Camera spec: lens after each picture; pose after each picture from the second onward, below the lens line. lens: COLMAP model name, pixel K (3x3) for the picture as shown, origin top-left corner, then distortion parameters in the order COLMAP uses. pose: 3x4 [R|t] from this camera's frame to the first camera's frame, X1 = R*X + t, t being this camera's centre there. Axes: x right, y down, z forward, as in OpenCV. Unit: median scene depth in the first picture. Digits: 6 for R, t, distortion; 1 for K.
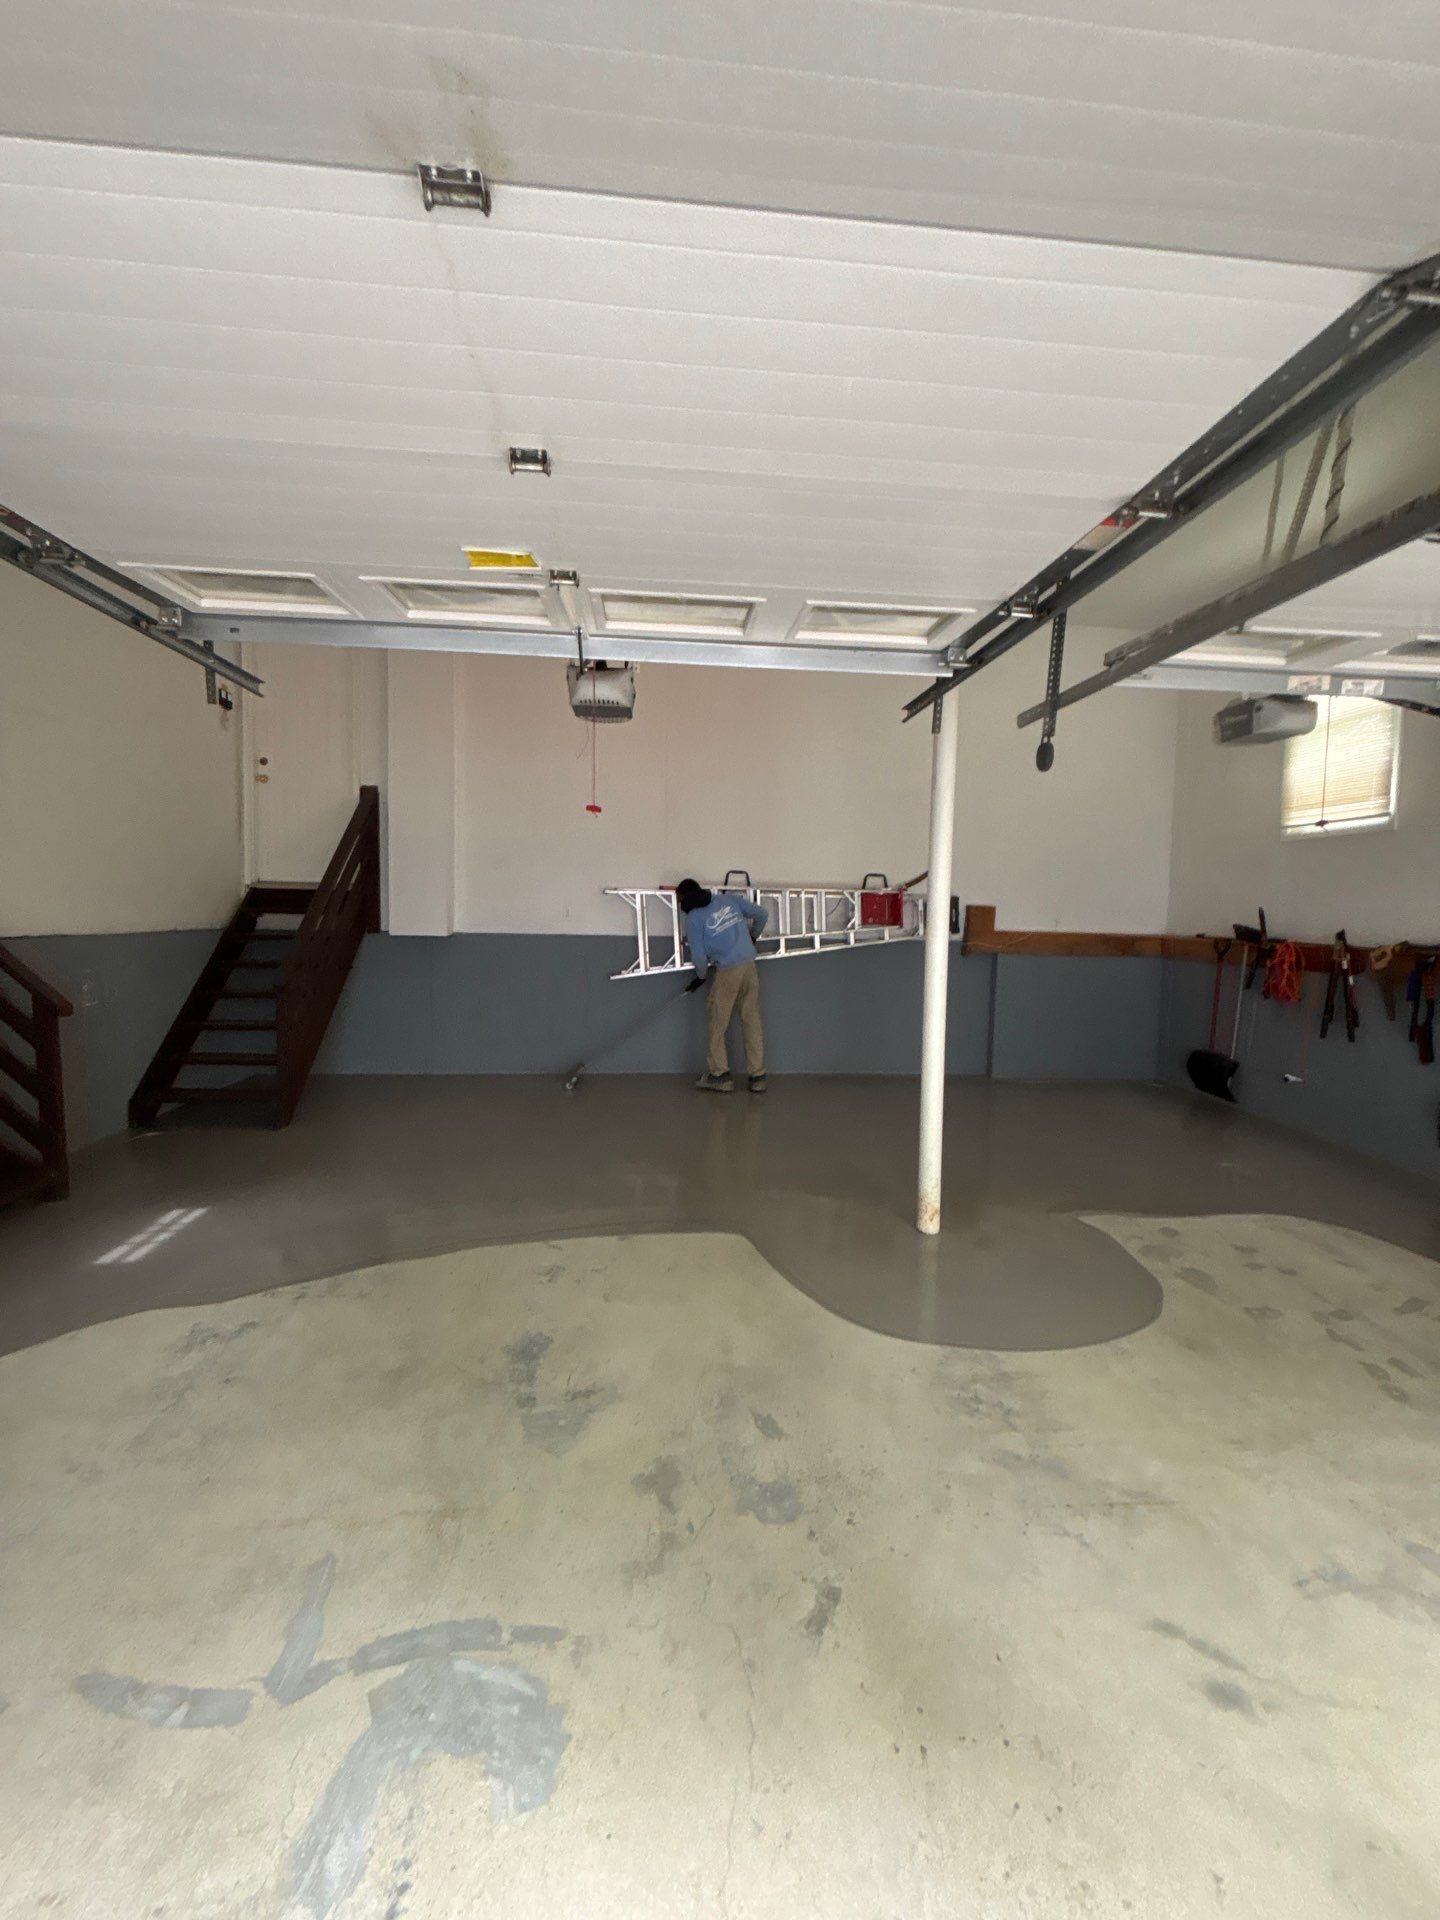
lens RADIAL K [[770.6, 0, 722.0], [0, 770.6, 957.1], [0, 0, 1]] dist [-0.001082, -0.000475]
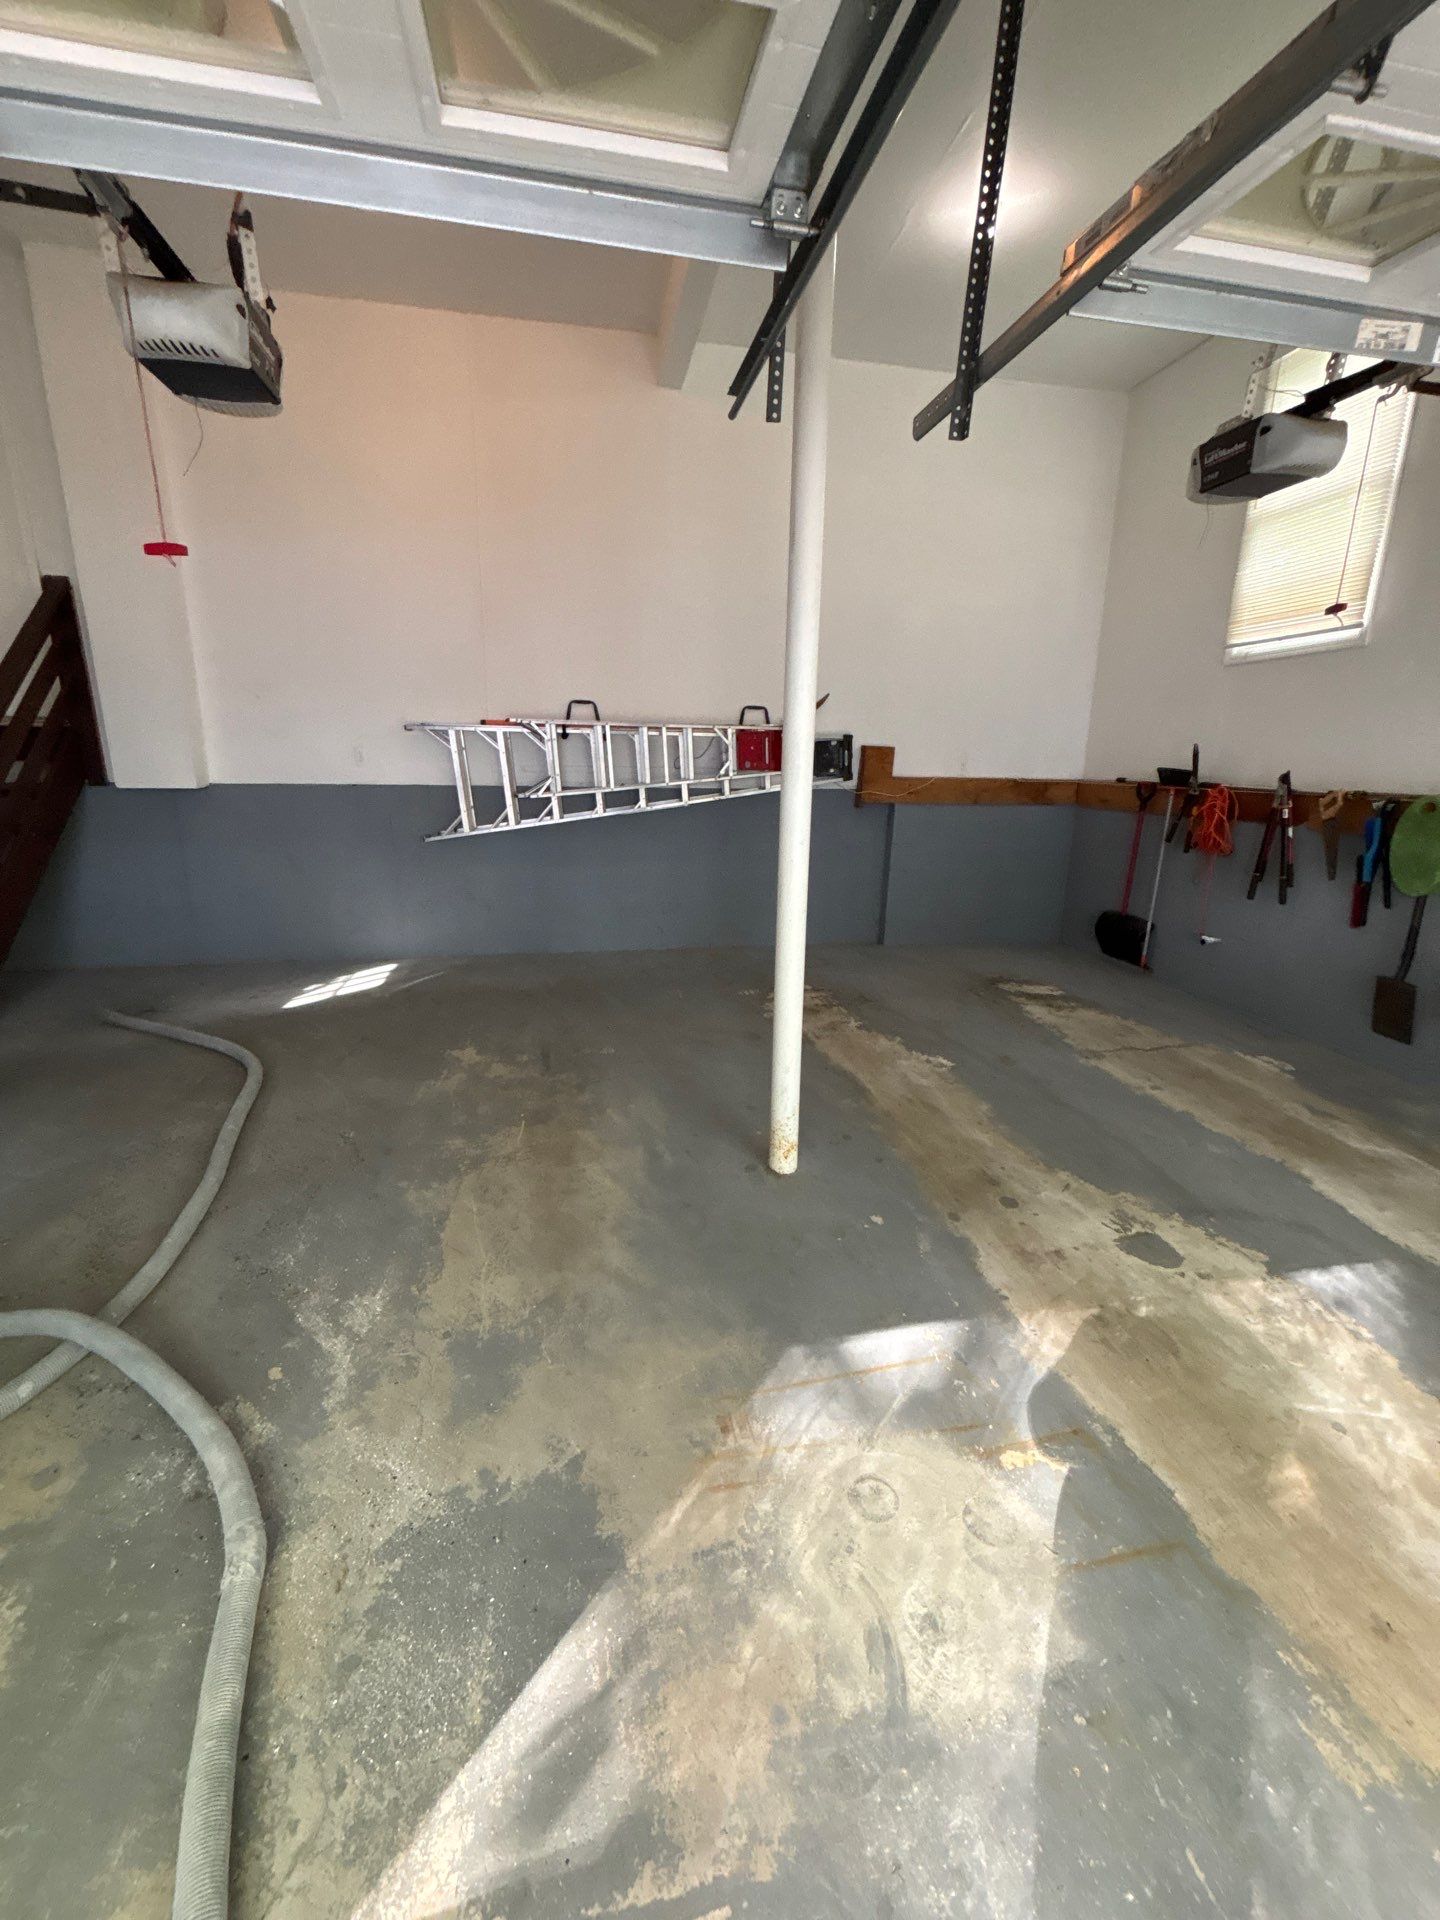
lens RADIAL K [[770.6, 0, 723.5], [0, 770.6, 961.3], [0, 0, 1]] dist [-0.001082, -0.000475]
pose [[0.993760, -0.033127, 0.106509, 0.083221], [0.011608, 0.980410, 0.196626, -0.003950], [-0.110936, -0.194163, 0.974676, 0.181842]]
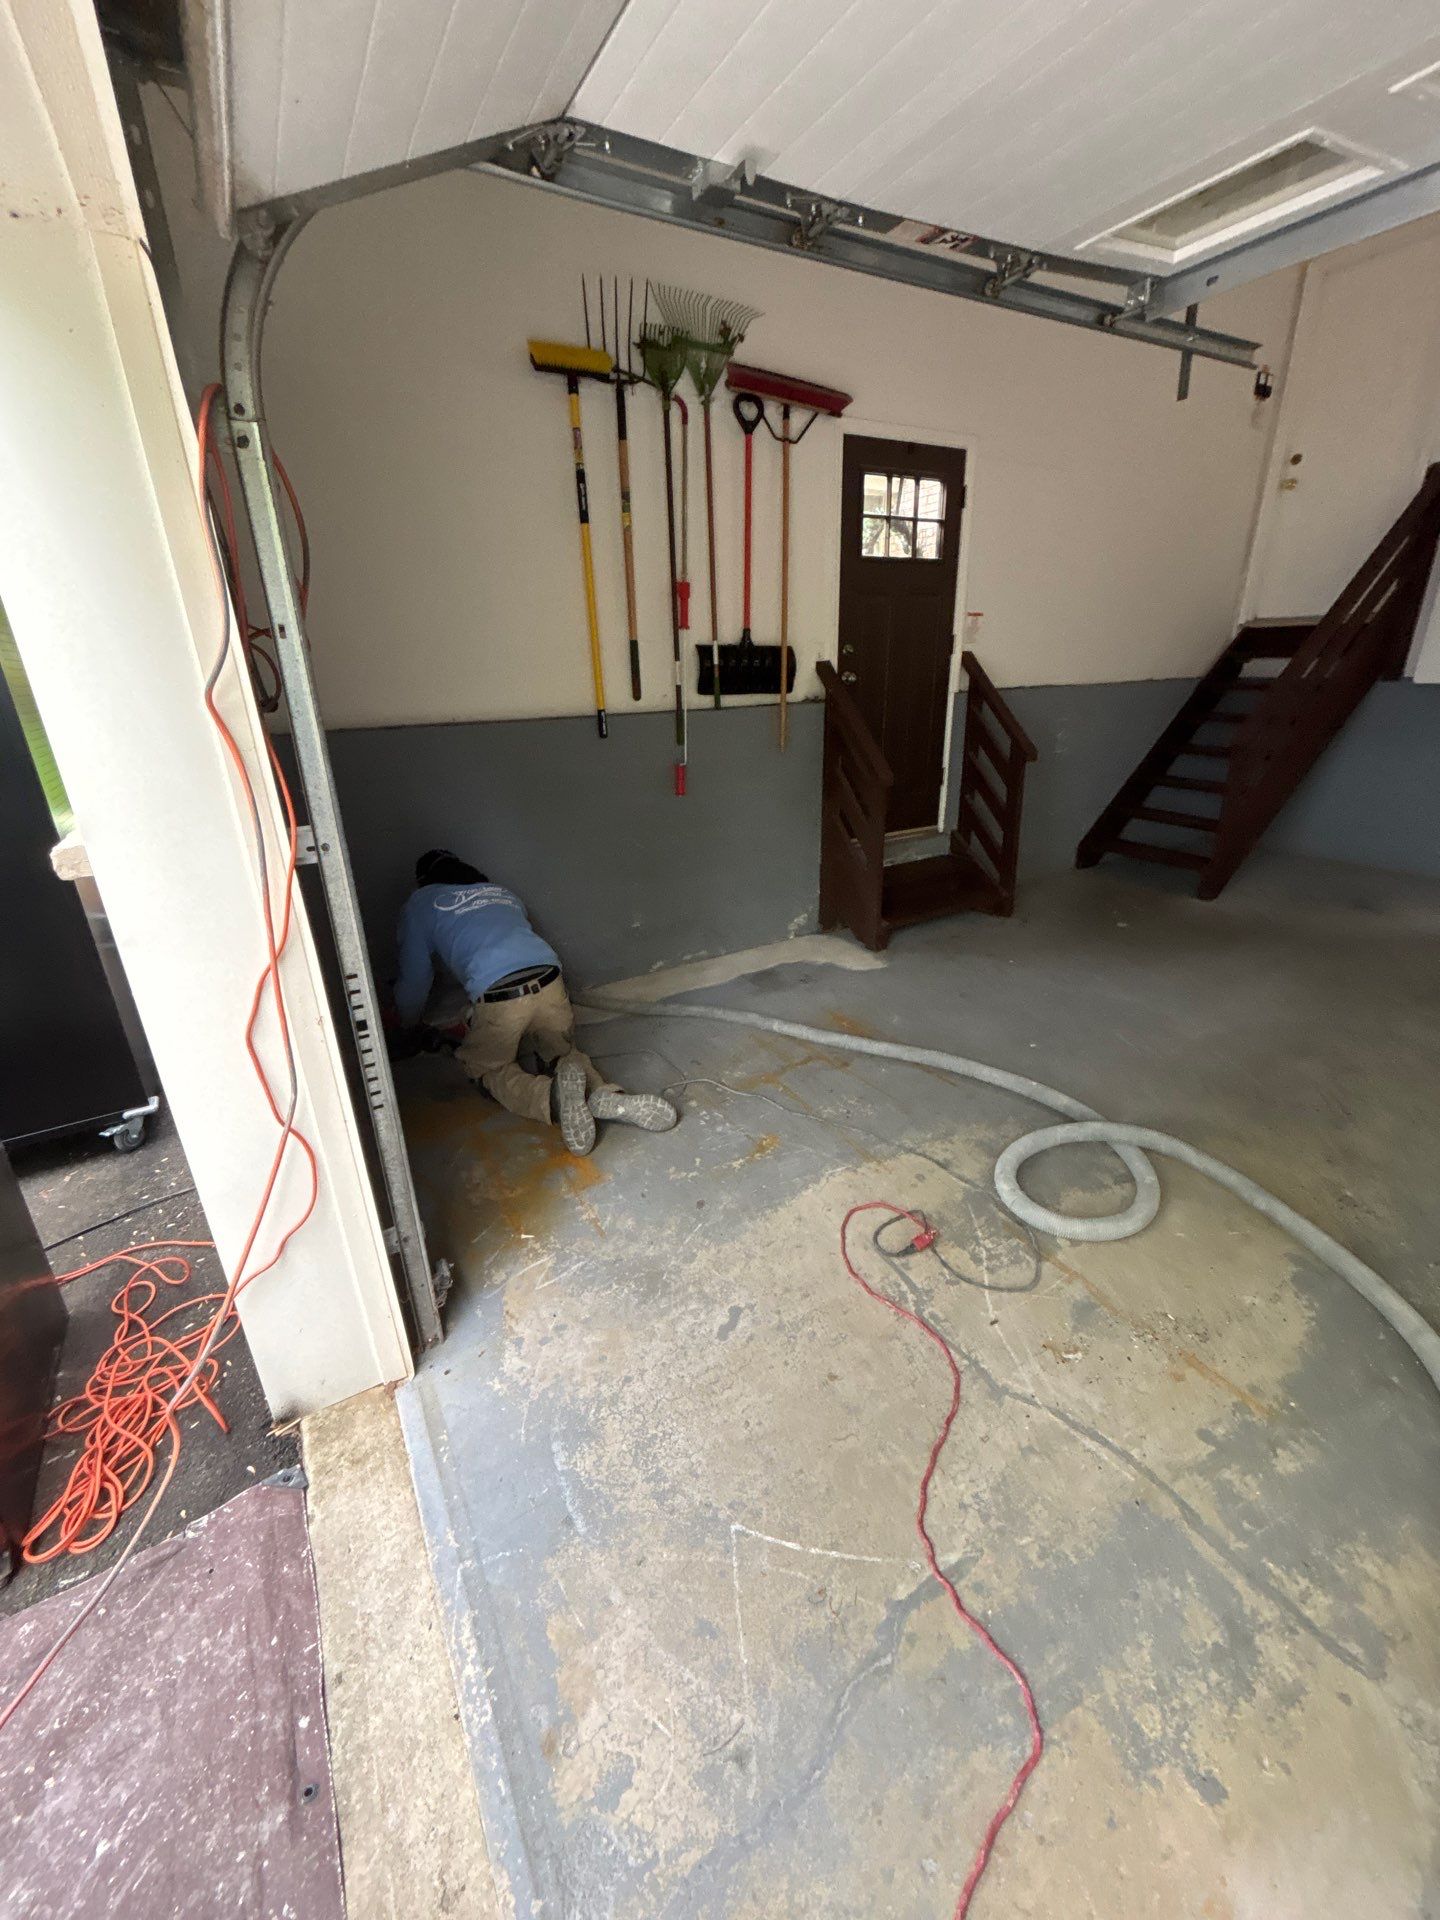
lens RADIAL K [[770.6, 0, 727.6], [0, 770.6, 963.5], [0, 0, 1]] dist [-0.001082, -0.000475]
pose [[0.415604, 0.303761, -0.857323, 0.022892], [-0.015826, 0.944856, 0.327103, -0.004430], [0.909408, -0.122377, 0.397493, 0.061433]]
